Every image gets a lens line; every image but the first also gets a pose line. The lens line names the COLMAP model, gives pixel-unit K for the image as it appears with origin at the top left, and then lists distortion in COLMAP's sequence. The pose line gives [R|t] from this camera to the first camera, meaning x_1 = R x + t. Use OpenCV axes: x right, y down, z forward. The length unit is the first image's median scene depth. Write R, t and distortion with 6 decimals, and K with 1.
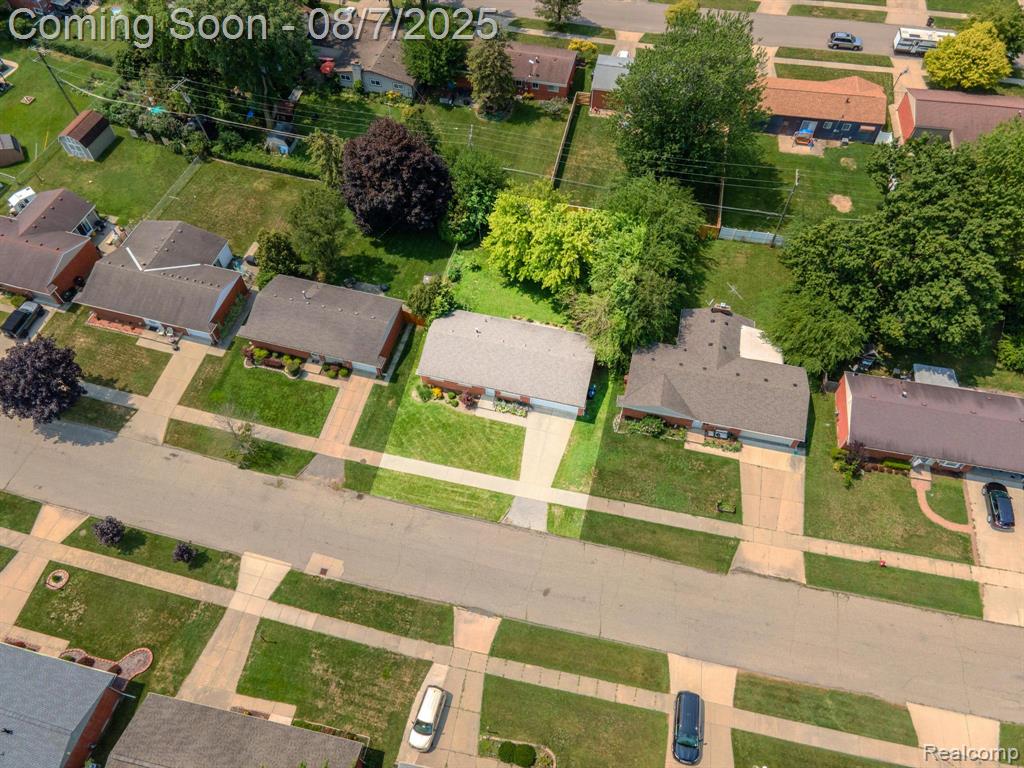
lens RADIAL K [[745.6, 0, 515.6], [0, 745.6, 384.8], [0, 0, 1]] dist [0.032142, 0.006494]
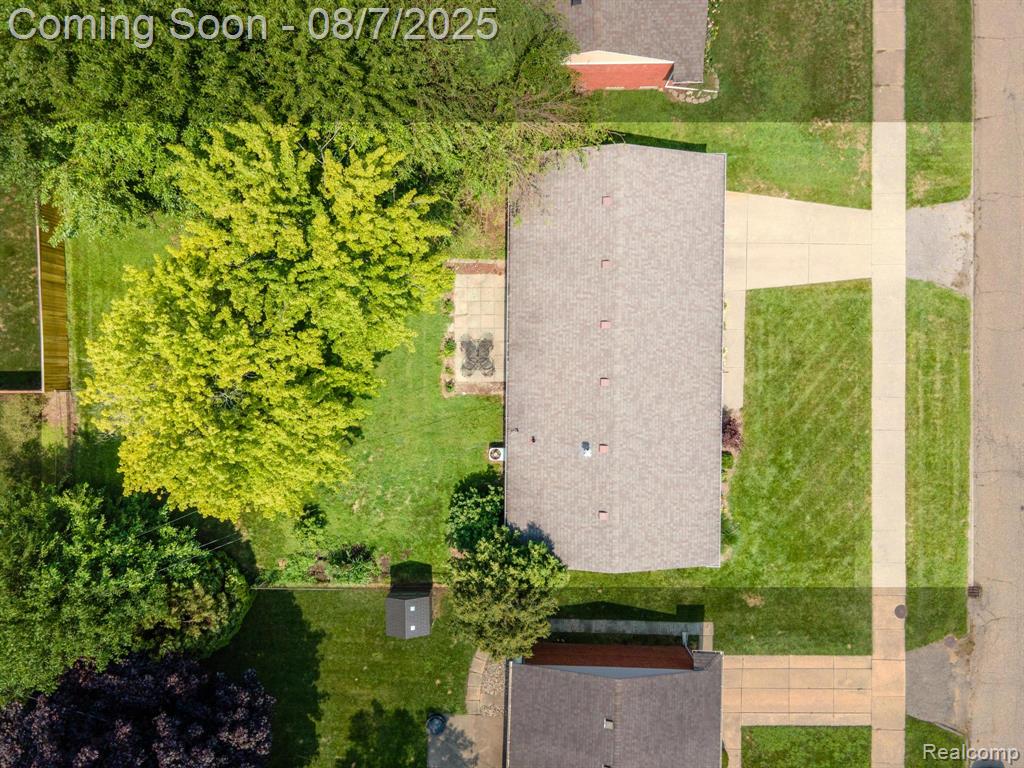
lens RADIAL K [[745.6, 0, 512.9], [0, 745.6, 391.7], [0, 0, 1]] dist [0.032142, 0.006494]
pose [[-0.214795, -0.975642, -0.044562, 0.004147], [0.800498, -0.202008, 0.564266, -0.323170], [-0.559523, 0.085529, 0.824390, 0.720086]]
